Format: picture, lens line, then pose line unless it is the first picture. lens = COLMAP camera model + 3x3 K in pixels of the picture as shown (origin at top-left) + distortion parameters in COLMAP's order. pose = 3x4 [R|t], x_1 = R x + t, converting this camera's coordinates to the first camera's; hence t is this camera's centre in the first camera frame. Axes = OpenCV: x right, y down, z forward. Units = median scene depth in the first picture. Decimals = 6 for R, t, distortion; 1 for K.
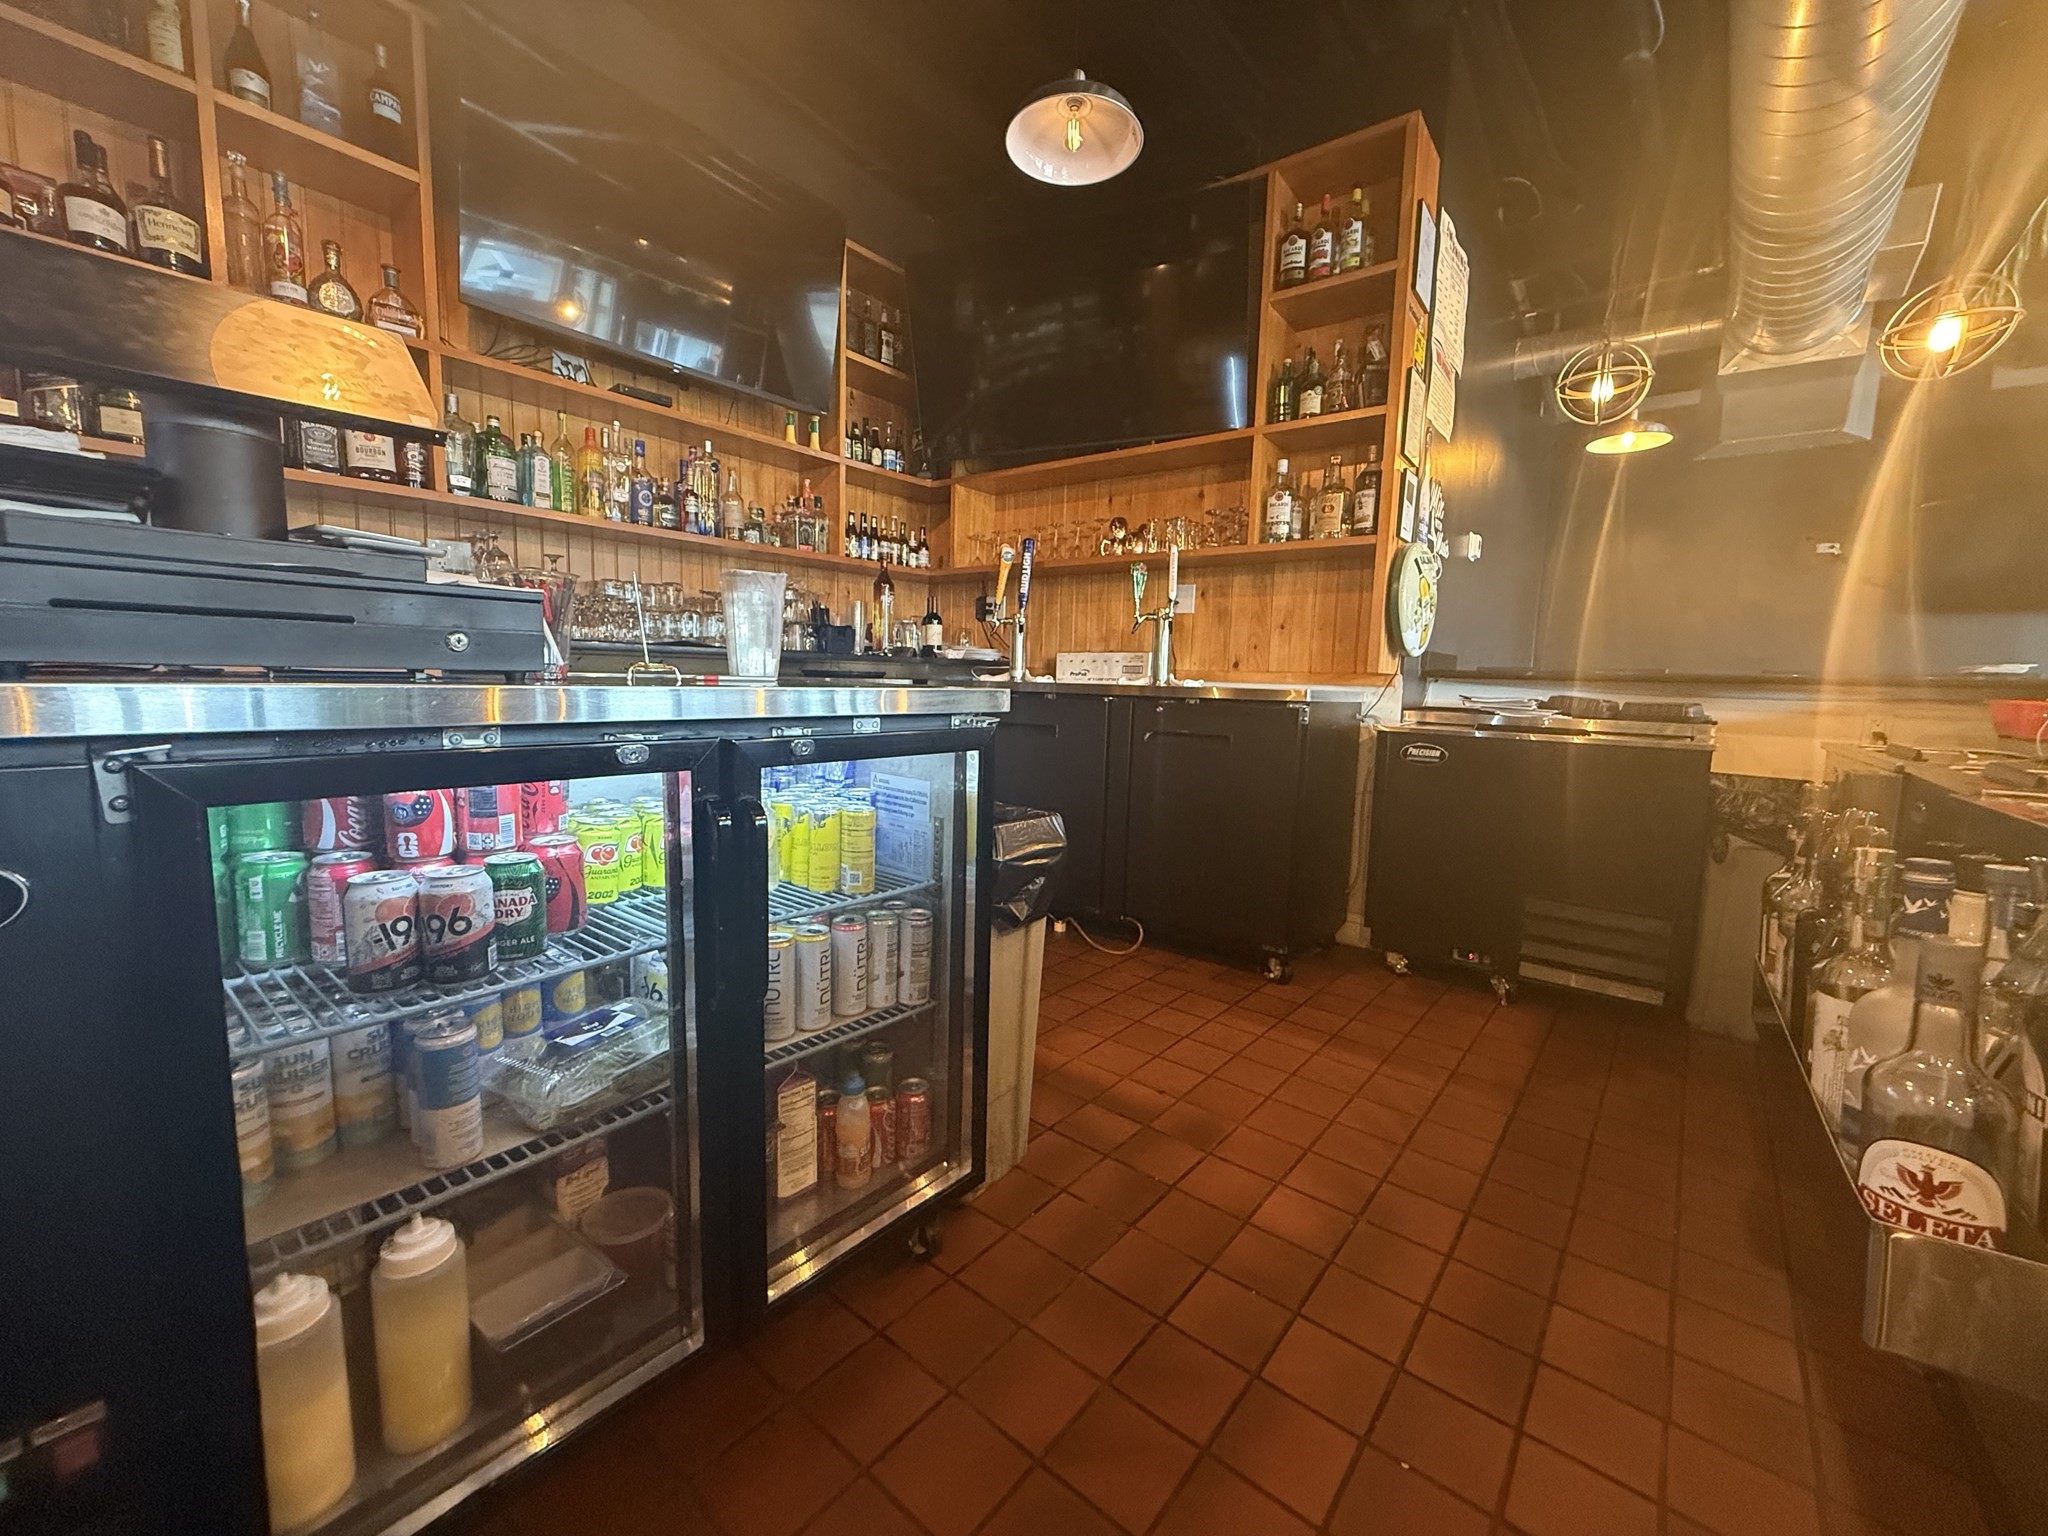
lens RADIAL K [[816.4, 0, 1024.0], [0, 816.4, 768.0], [0, 0, 1]] dist [0.000585, -0.000032]
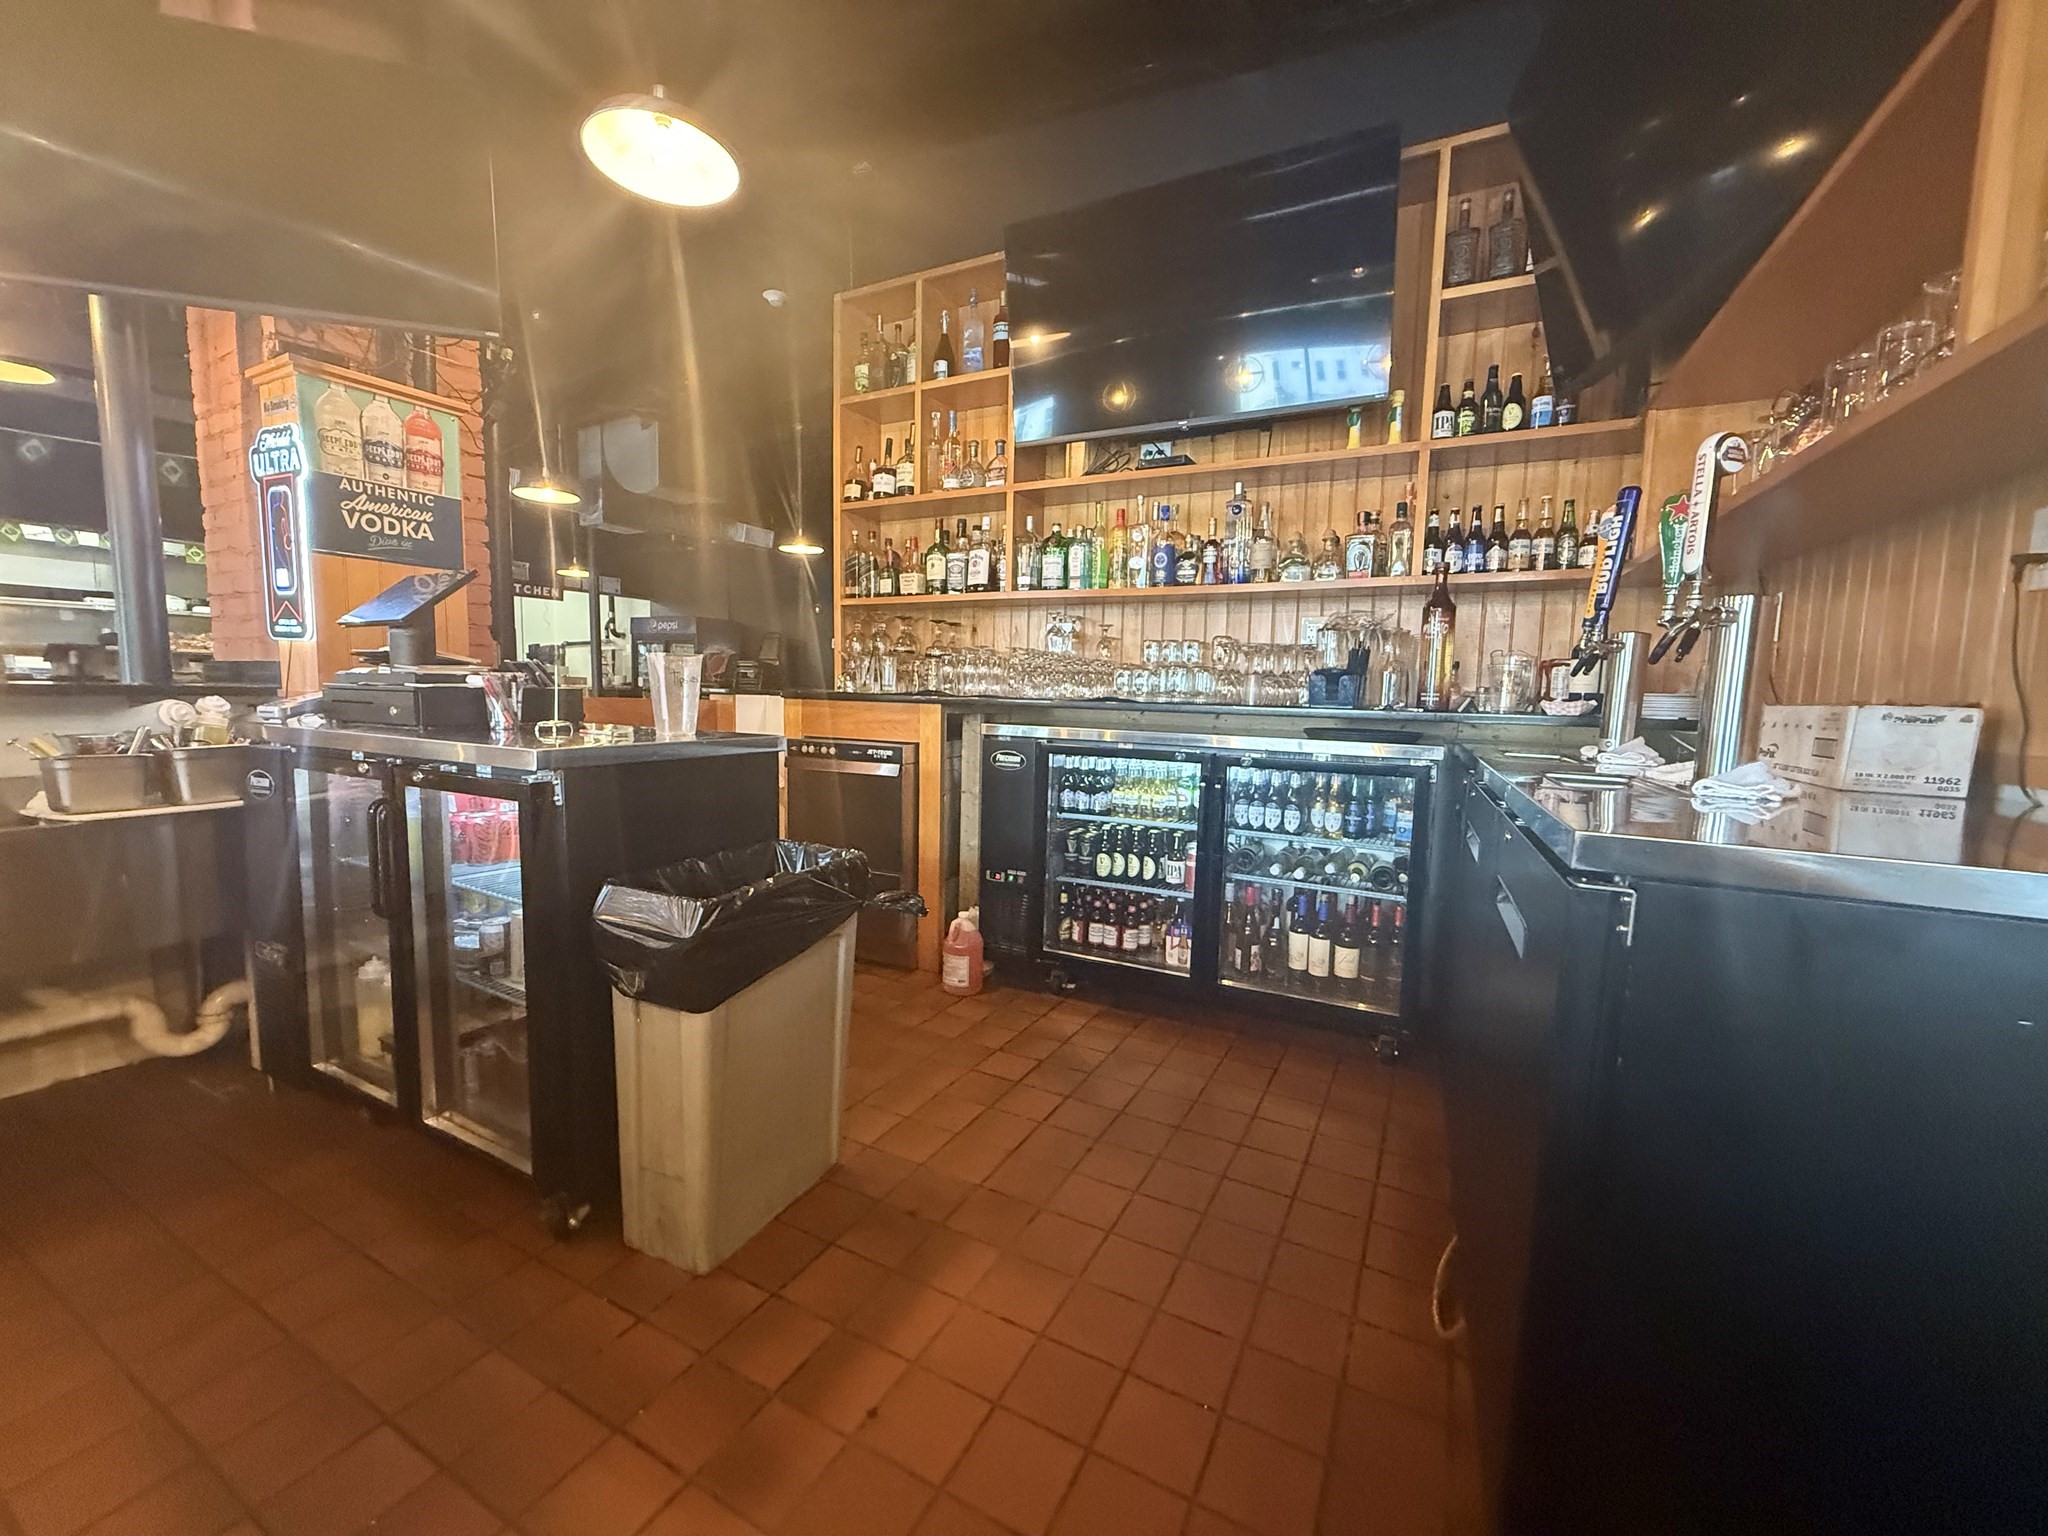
lens RADIAL K [[813.8, 0, 1021.3], [0, 813.8, 767.8], [0, 0, 1]] dist [0.000993, -0.000292]
pose [[0.198115, 0.074564, -0.977339, 0.518906], [-0.129199, 0.990389, 0.049370, -0.095042], [0.971627, 0.116490, 0.205845, 0.629858]]
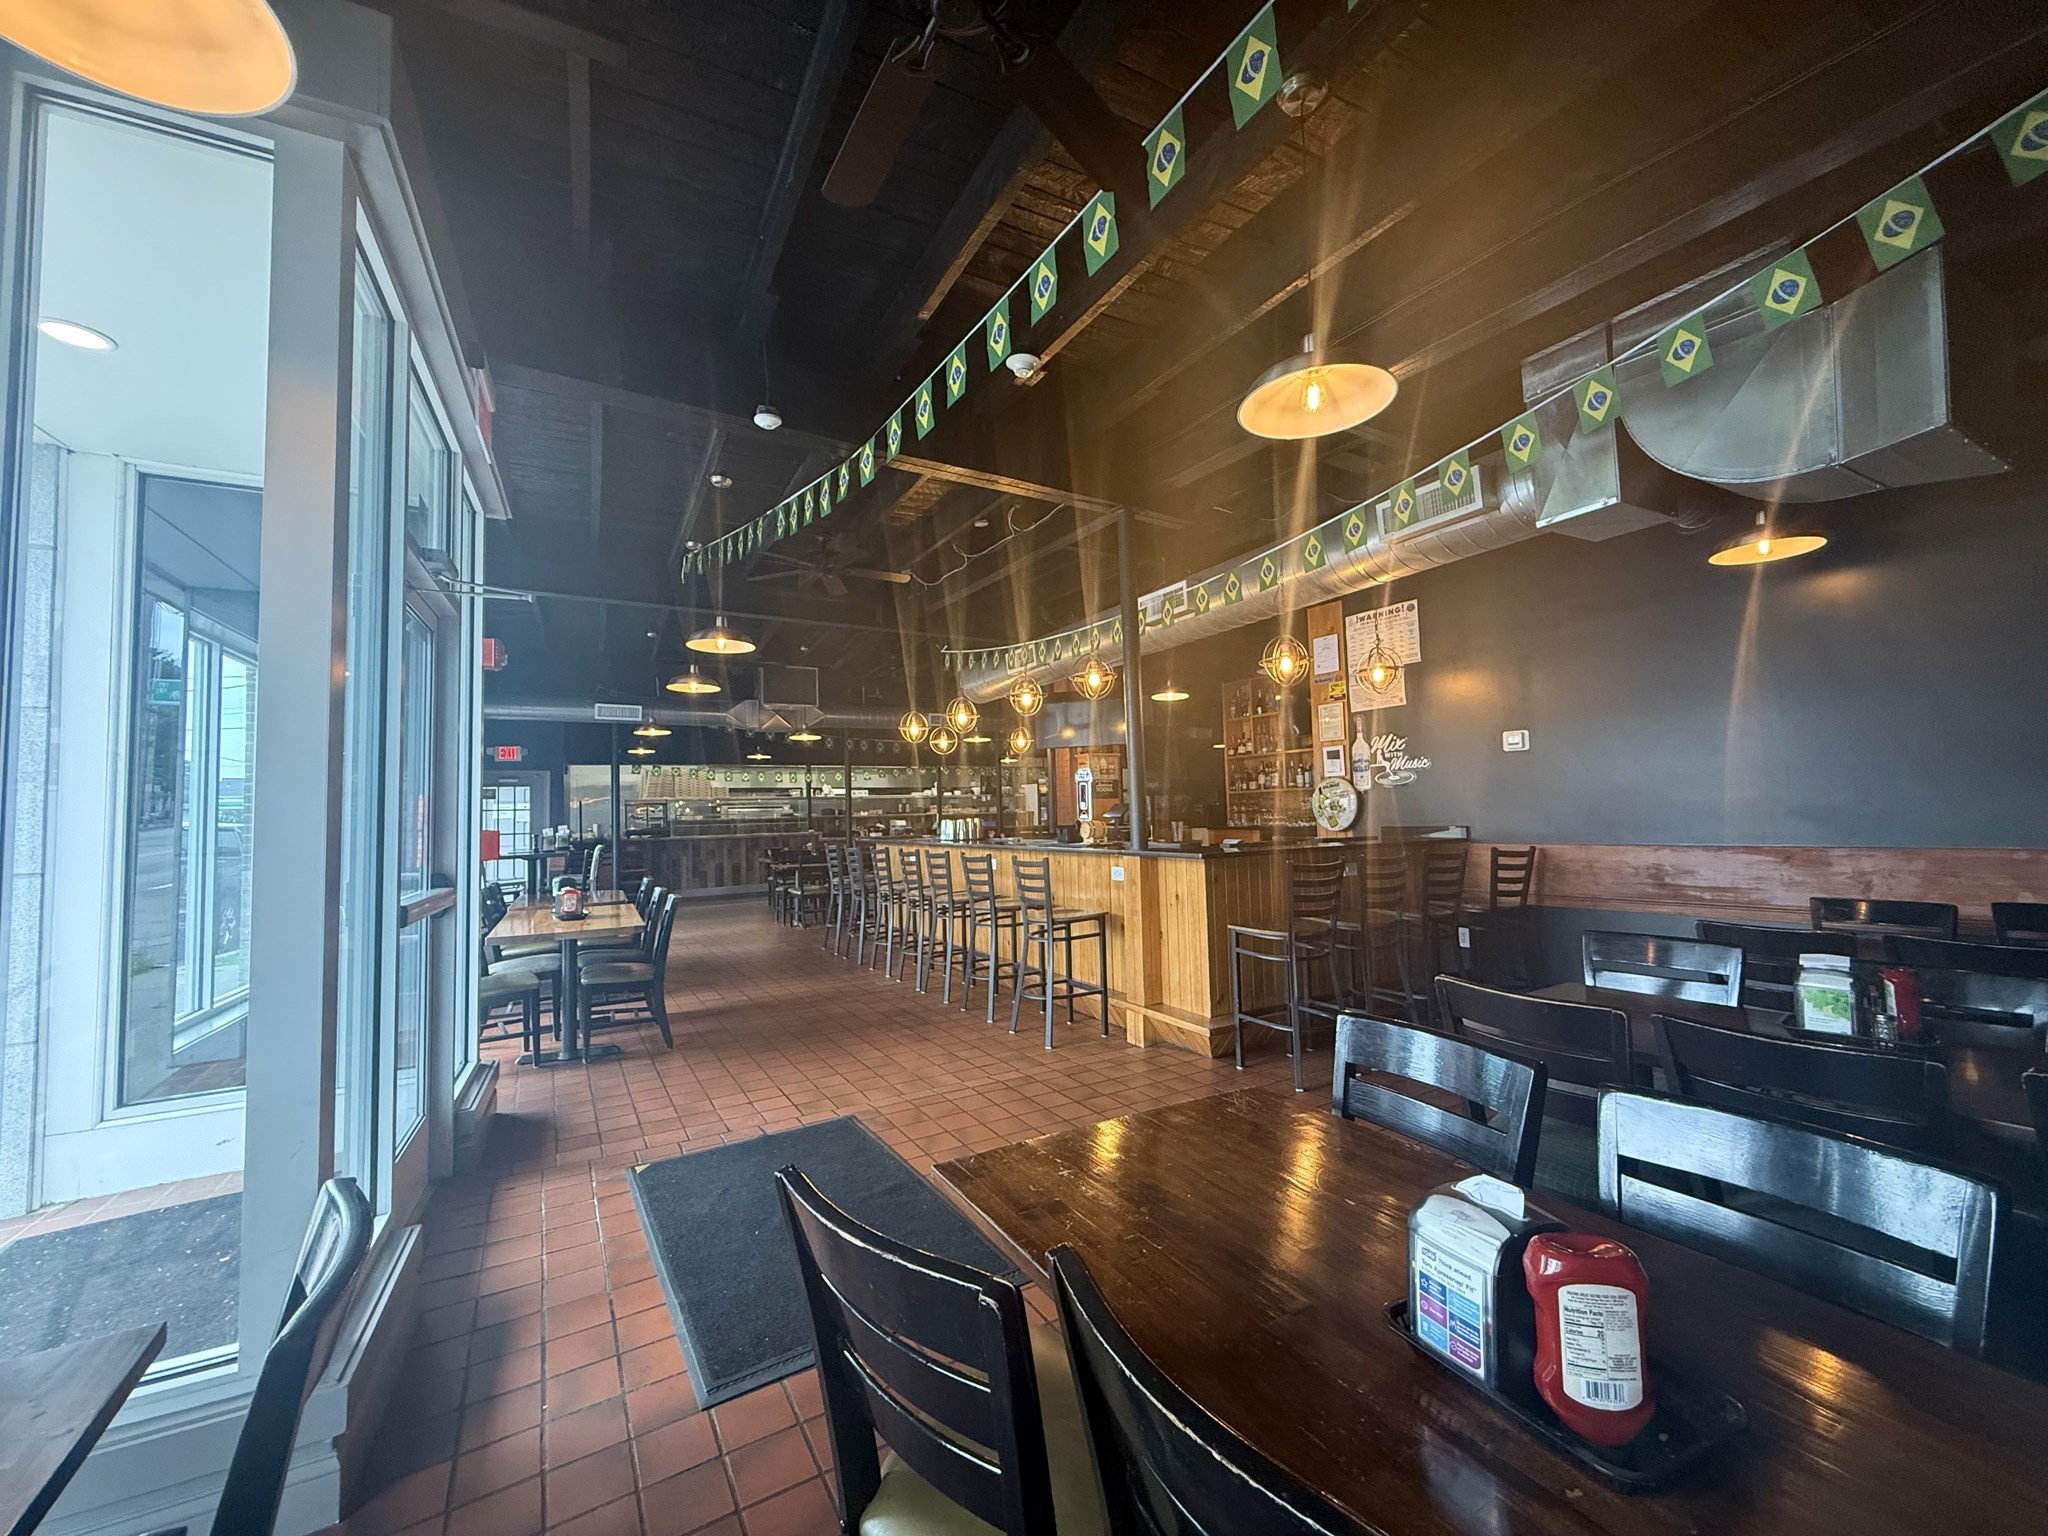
lens RADIAL K [[816.4, 0, 1024.0], [0, 816.4, 768.0], [0, 0, 1]] dist [0.000585, -0.000032]
pose [[-0.337191, -0.070003, -0.938830, 2.621130], [-0.092356, 0.994881, -0.041011, -0.136268], [0.936895, 0.072878, -0.341931, 0.935096]]
